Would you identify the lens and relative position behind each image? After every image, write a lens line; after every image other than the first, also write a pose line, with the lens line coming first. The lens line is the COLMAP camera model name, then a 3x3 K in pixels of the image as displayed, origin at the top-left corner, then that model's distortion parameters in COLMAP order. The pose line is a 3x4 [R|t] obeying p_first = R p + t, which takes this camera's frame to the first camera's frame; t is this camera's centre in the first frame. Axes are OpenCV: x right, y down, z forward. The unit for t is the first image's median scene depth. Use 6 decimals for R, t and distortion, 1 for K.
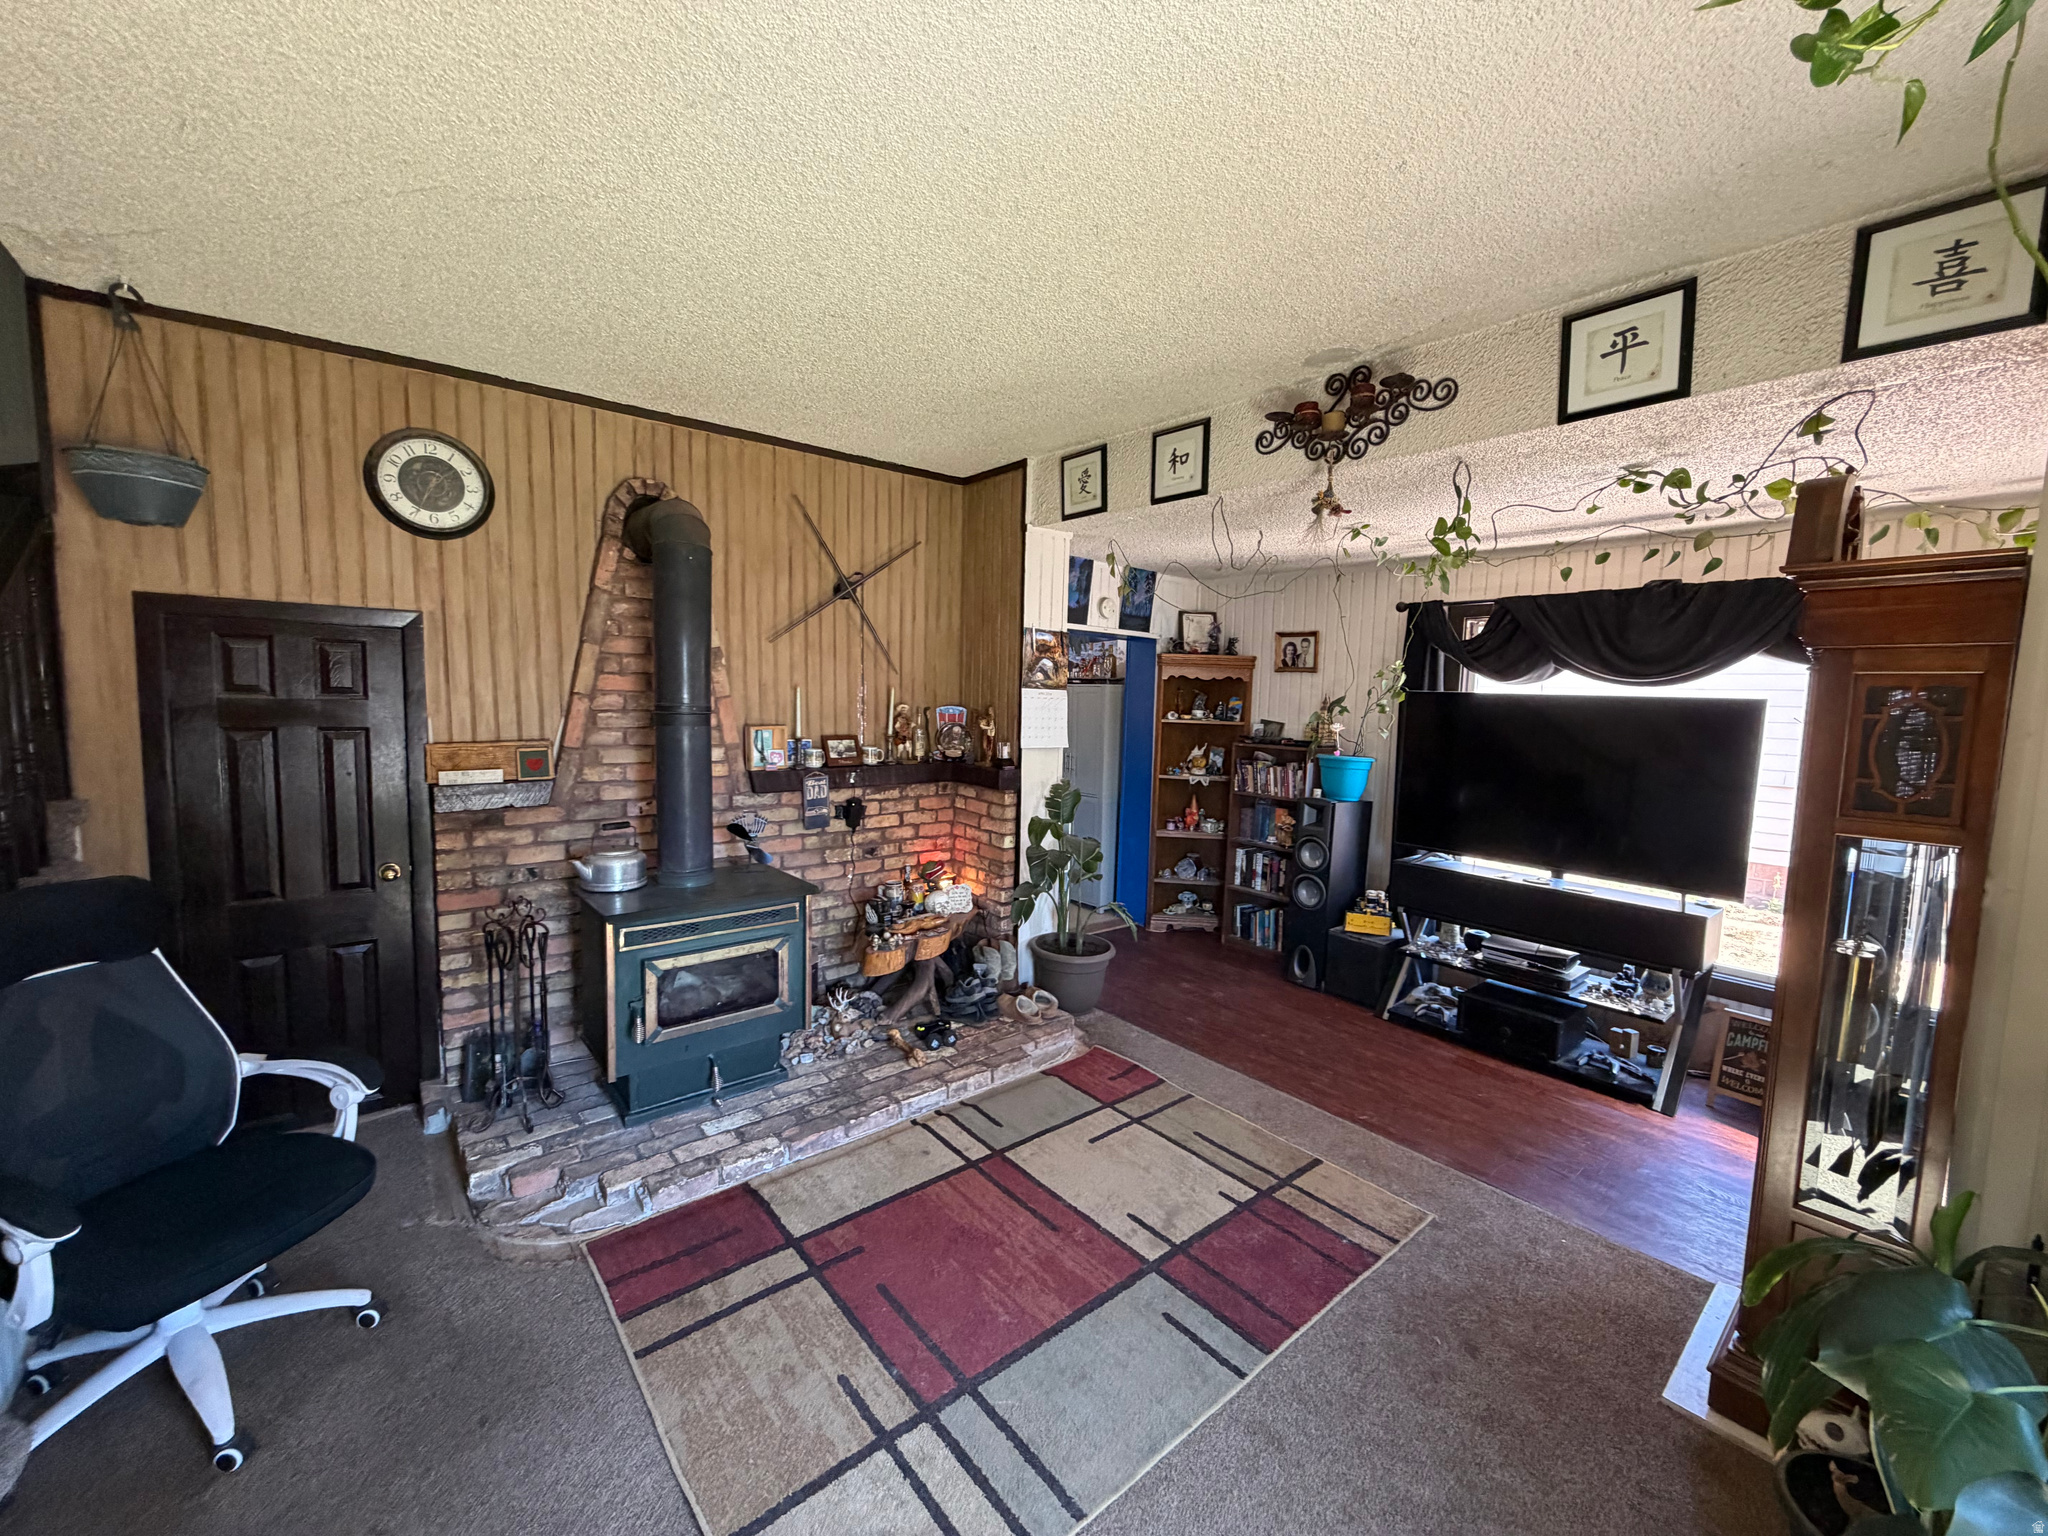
lens RADIAL K [[814.8, 0, 1019.0], [0, 814.8, 767.0], [0, 0, 1]] dist [-0.001573, 0.000297]
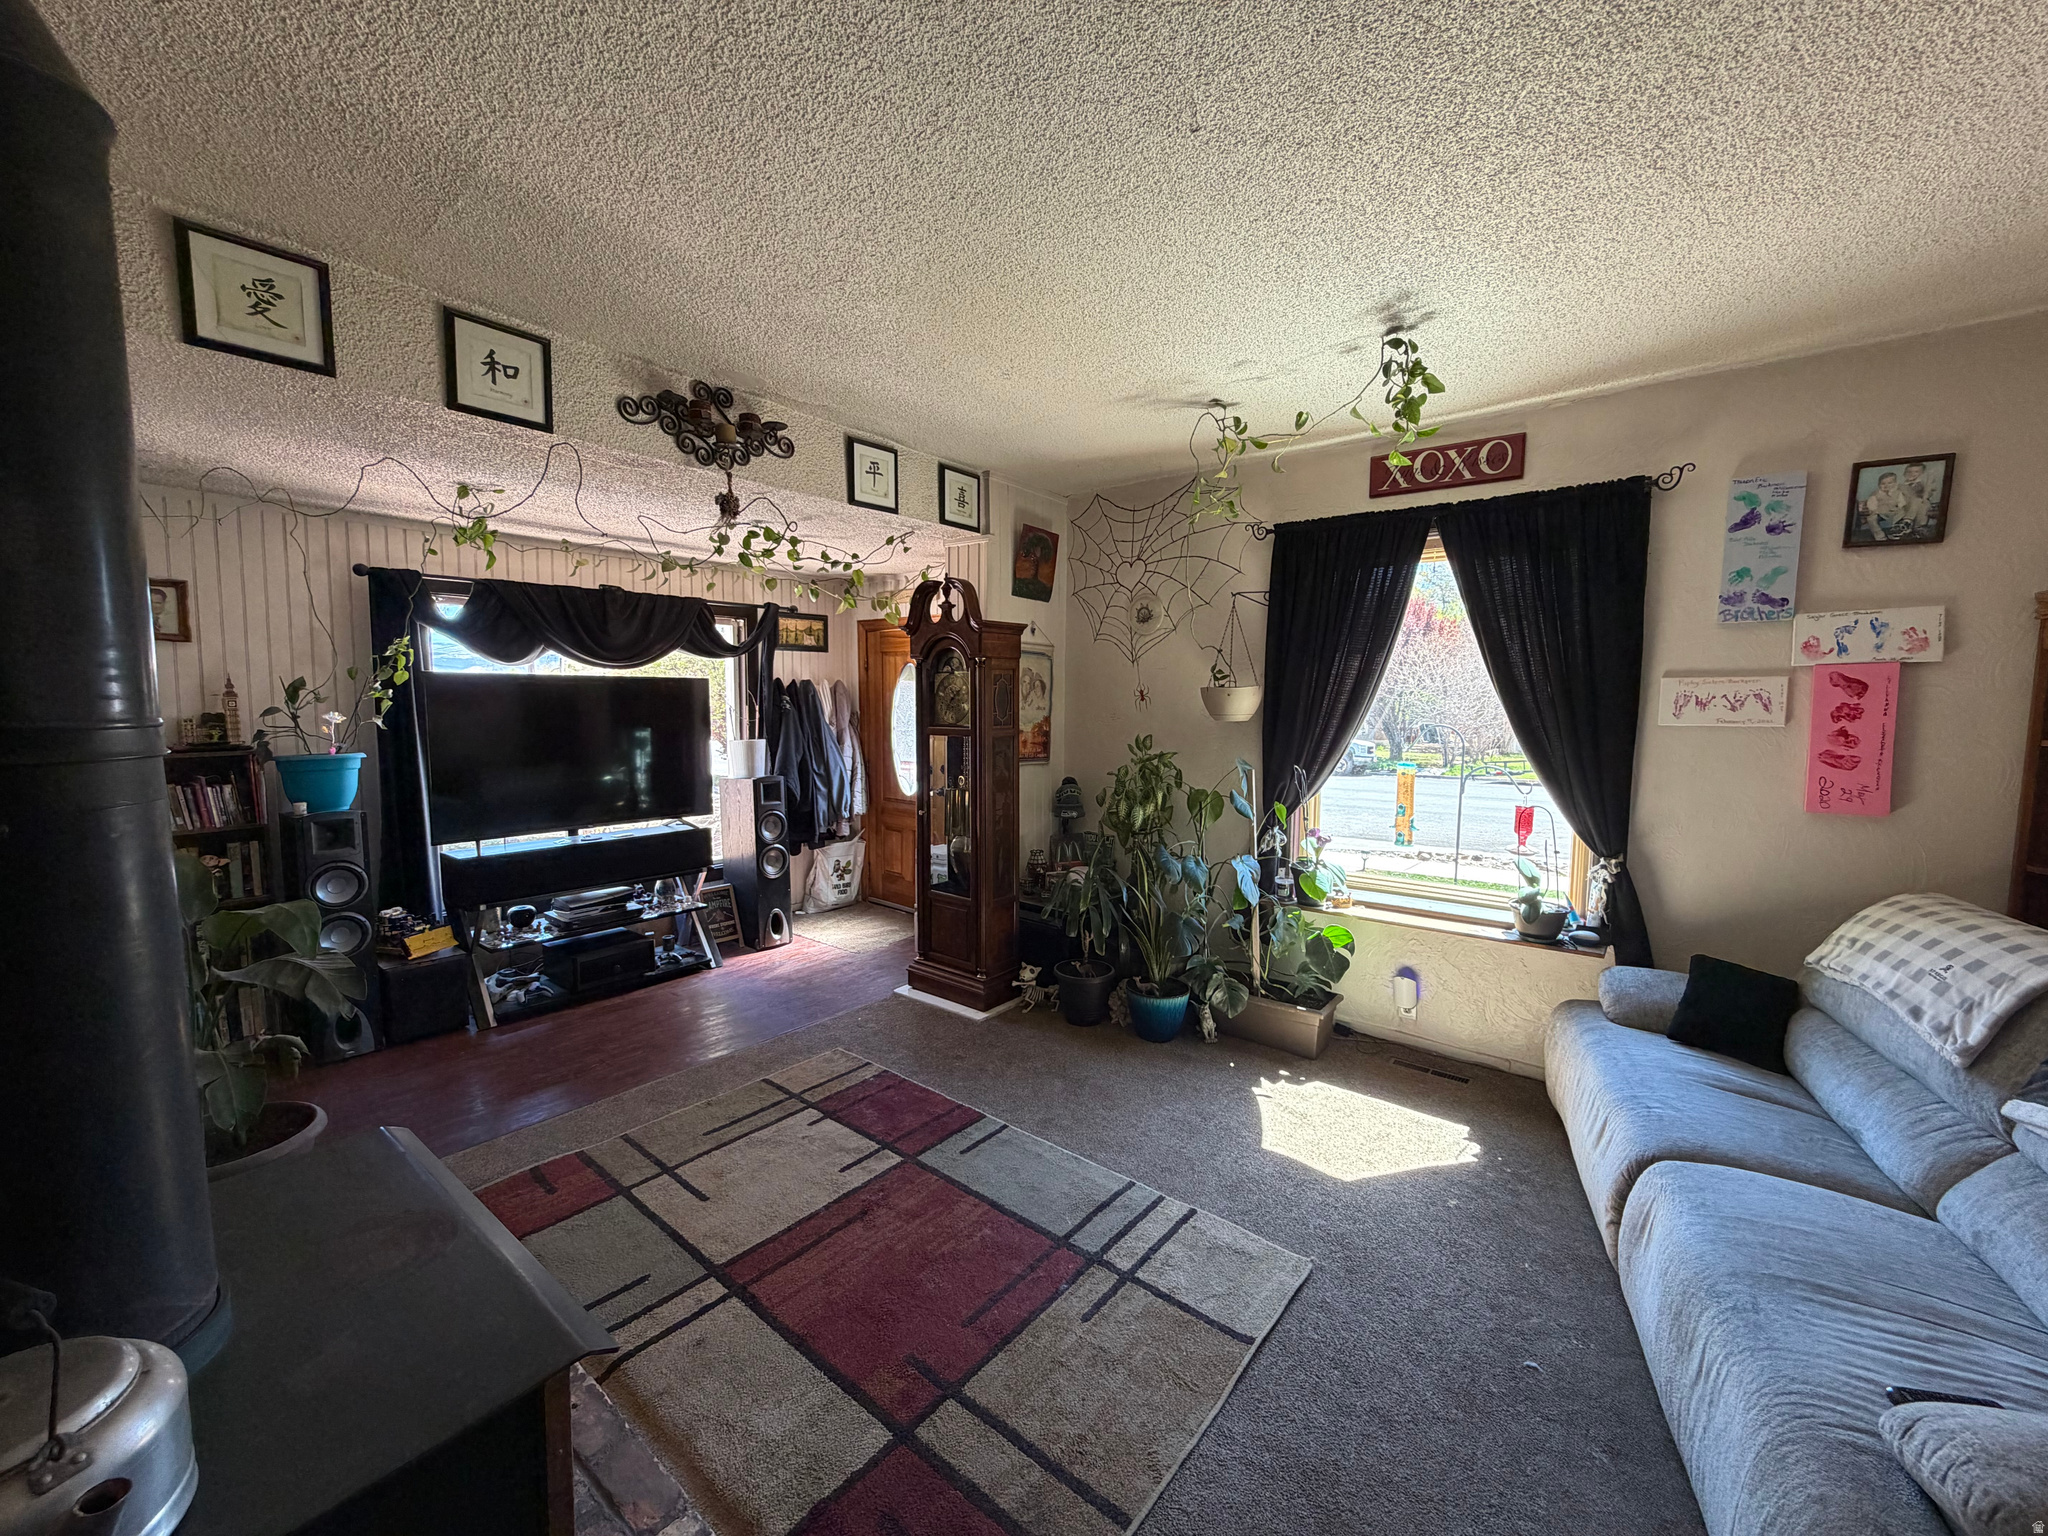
lens RADIAL K [[814.8, 0, 1019.0], [0, 814.8, 767.0], [0, 0, 1]] dist [-0.001573, 0.000297]
pose [[-0.185422, -0.112628, 0.976183, -0.839936], [0.081421, 0.988233, 0.129484, -0.083719], [-0.979280, 0.103491, -0.174070, 0.860009]]
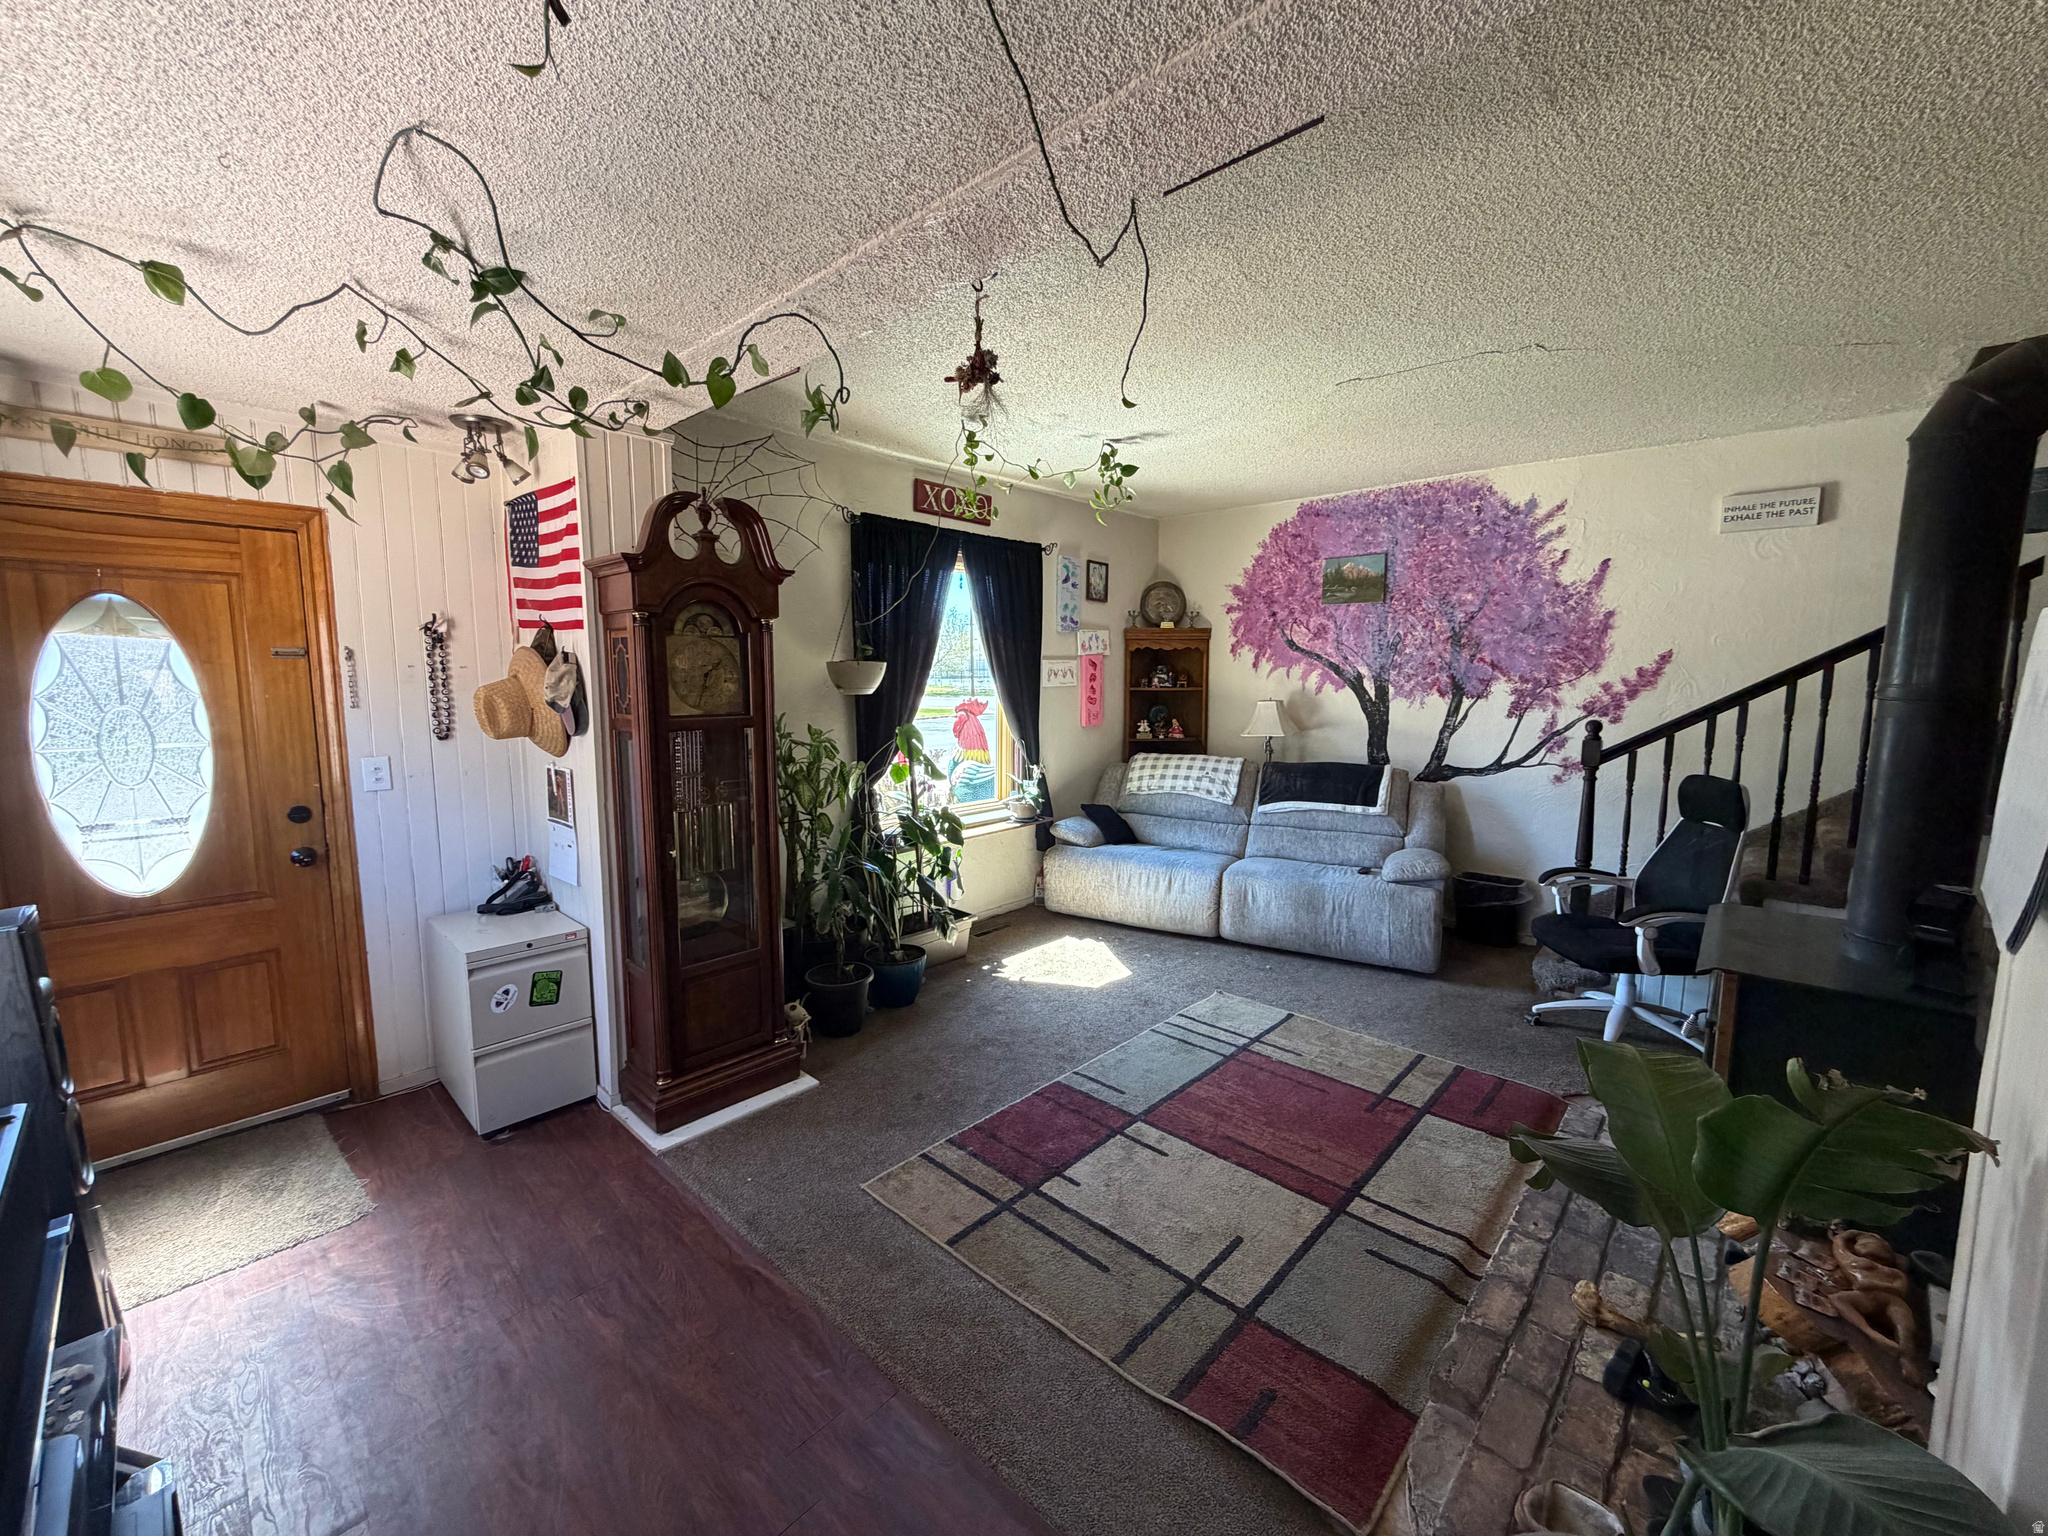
lens RADIAL K [[814.8, 0, 1019.0], [0, 814.8, 767.0], [0, 0, 1]] dist [-0.001573, 0.000297]
pose [[-0.992155, -0.012707, -0.124363, 0.436748], [-0.037822, 0.978708, 0.201740, -0.132834], [0.119152, 0.204862, -0.971512, 1.797673]]
